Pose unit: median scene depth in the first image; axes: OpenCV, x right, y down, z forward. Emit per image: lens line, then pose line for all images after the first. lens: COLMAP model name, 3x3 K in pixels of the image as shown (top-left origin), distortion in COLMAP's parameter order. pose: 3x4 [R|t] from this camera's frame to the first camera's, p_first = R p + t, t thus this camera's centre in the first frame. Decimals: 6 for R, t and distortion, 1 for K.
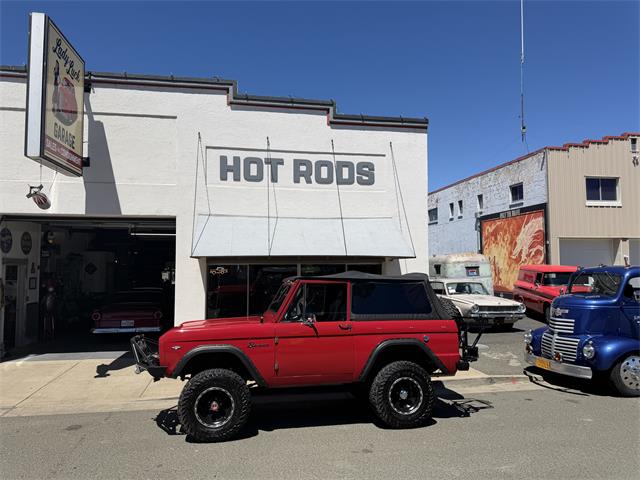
lens RADIAL K [[459.2, 0, 325.9], [0, 459.2, 242.2], [0, 0, 1]] dist [0.034799, -0.041806]
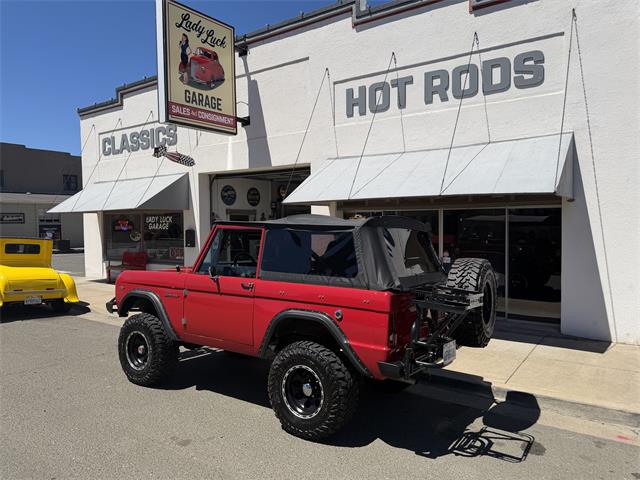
lens RADIAL K [[459.2, 0, 321.0], [0, 459.2, 241.6], [0, 0, 1]] dist [0.034799, -0.041806]
pose [[0.696385, 0.027842, -0.717128, 0.381937], [0.045327, 0.995546, 0.082667, 0.030463], [0.716236, -0.090073, 0.692021, 0.316761]]
